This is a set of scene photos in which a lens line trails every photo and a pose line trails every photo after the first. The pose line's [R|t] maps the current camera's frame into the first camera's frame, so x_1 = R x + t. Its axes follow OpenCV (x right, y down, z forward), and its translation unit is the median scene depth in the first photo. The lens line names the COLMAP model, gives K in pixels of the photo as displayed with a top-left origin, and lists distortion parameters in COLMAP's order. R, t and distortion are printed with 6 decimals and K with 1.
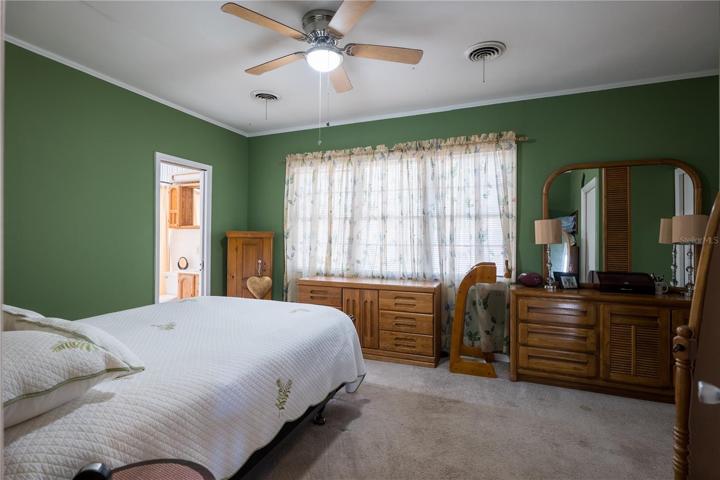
lens RADIAL K [[335.4, 0, 357.3], [0, 335.4, 239.9], [0, 0, 1]] dist [0.004534, 0.000445]
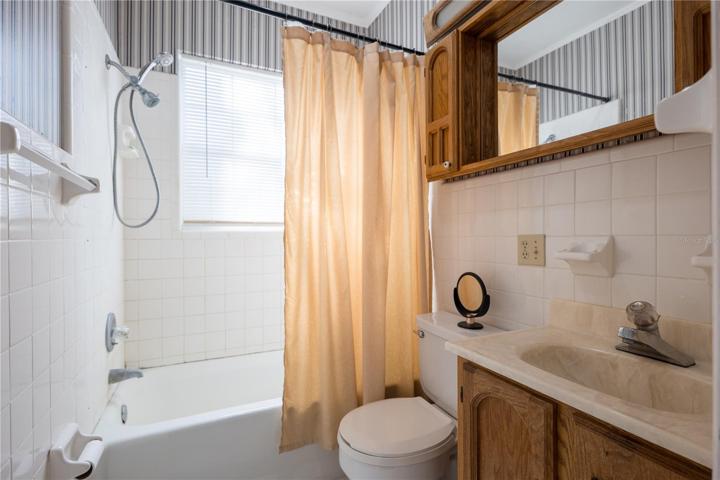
lens RADIAL K [[335.4, 0, 357.3], [0, 335.4, 239.9], [0, 0, 1]] dist [0.004534, 0.000445]
pose [[0.729783, -0.010547, -0.683597, -0.386842], [0.010391, 0.999937, -0.004335, 0.025743], [0.683600, -0.003939, 0.729847, 0.714485]]
